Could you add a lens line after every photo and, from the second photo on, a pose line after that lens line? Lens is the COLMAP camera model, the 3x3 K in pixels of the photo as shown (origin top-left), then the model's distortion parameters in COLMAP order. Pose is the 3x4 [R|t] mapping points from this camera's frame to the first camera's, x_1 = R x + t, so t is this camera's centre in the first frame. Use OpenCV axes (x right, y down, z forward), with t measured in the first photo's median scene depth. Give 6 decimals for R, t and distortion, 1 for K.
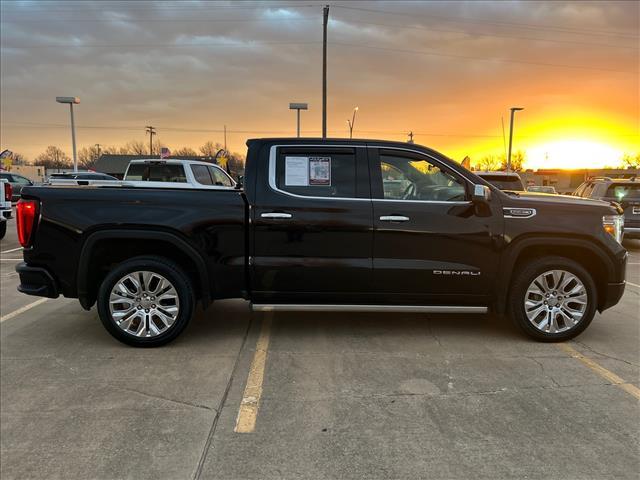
lens RADIAL K [[486.3, 0, 321.5], [0, 486.3, 242.9], [0, 0, 1]] dist [0.066985, -0.073837]
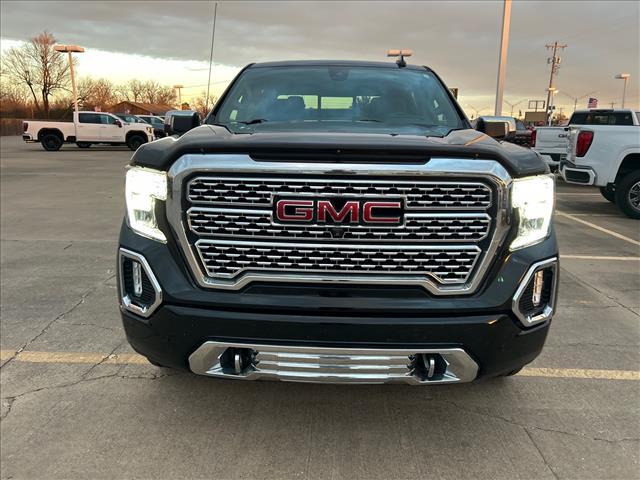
lens RADIAL K [[486.3, 0, 321.5], [0, 486.3, 242.9], [0, 0, 1]] dist [0.066985, -0.073837]
pose [[-0.098735, 0.215673, -0.971461, 1.151867], [-0.139193, 0.963641, 0.228084, -0.127011], [0.985331, 0.157740, -0.065125, 1.342295]]
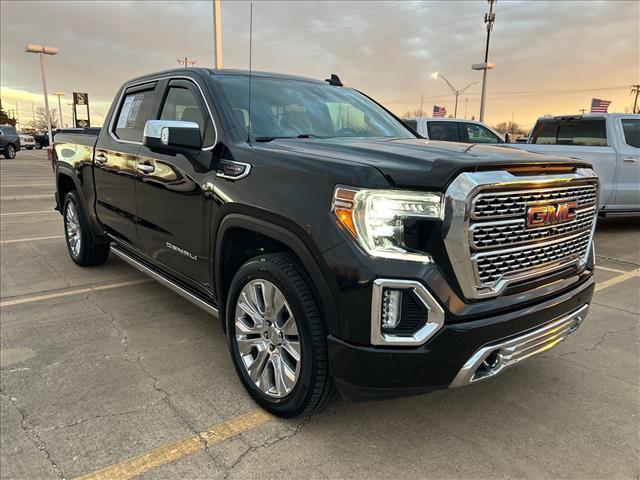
lens RADIAL K [[486.3, 0, 321.5], [0, 486.3, 242.9], [0, 0, 1]] dist [0.066985, -0.073837]
pose [[0.579376, 0.165231, -0.798137, 1.010756], [-0.115048, 0.986011, 0.120610, -0.060888], [0.806900, 0.021945, 0.590280, 0.796675]]
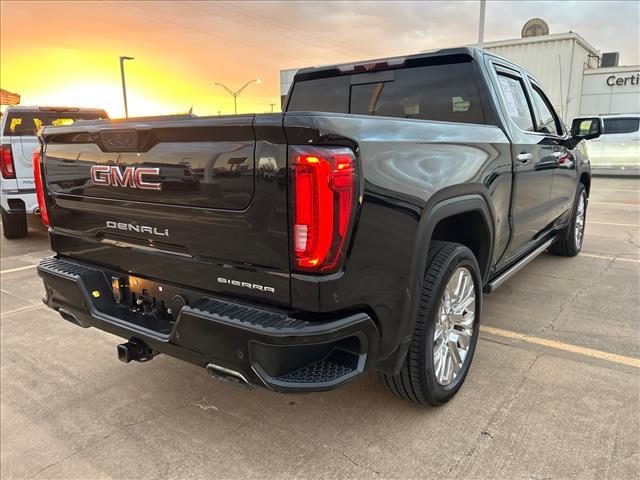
lens RADIAL K [[486.3, 0, 321.5], [0, 486.3, 242.9], [0, 0, 1]] dist [0.066985, -0.073837]
pose [[0.632495, -0.176131, 0.754273, -0.890179], [0.115977, 0.984360, 0.132606, -0.060176], [-0.765833, 0.003606, 0.643030, 0.777413]]
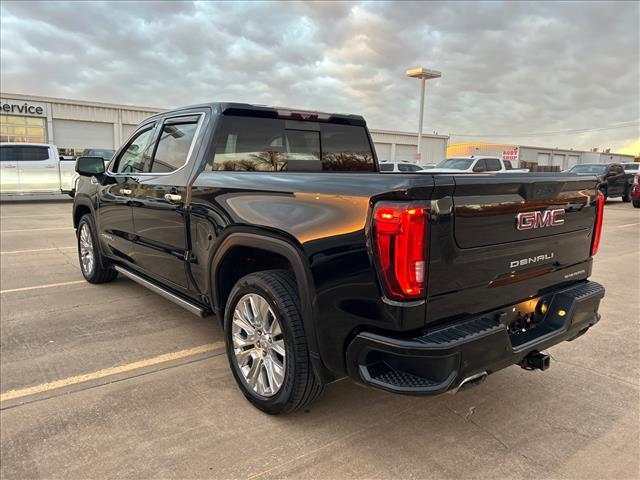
lens RADIAL K [[481.1, 0, 320.0], [0, 481.1, 240.0], [0, 0, 1]] dist [0.073162, -0.075311]
pose [[-0.584686, -0.144051, 0.798368, -0.954699], [0.076816, 0.969857, 0.231249, -0.210398], [-0.807615, 0.196535, -0.555996, 1.751548]]
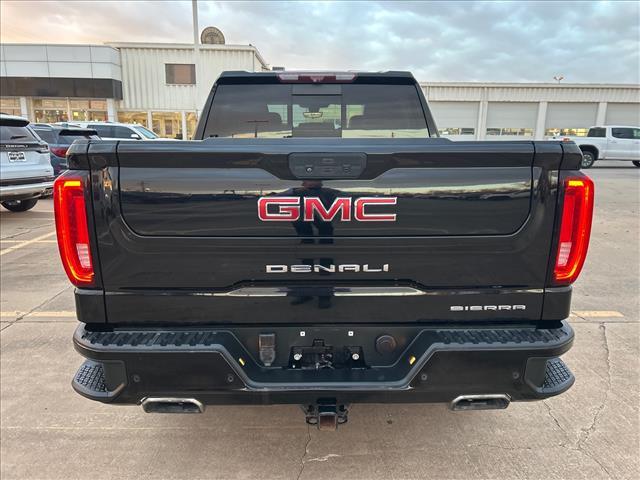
lens RADIAL K [[480.5, 0, 324.0], [0, 480.5, 242.8], [0, 0, 1]] dist [0.063413, -0.079342]
pose [[0.032810, -0.223054, 0.974254, -1.019665], [0.120127, 0.968592, 0.217712, -0.138159], [-0.992216, 0.109891, 0.058575, 1.200791]]
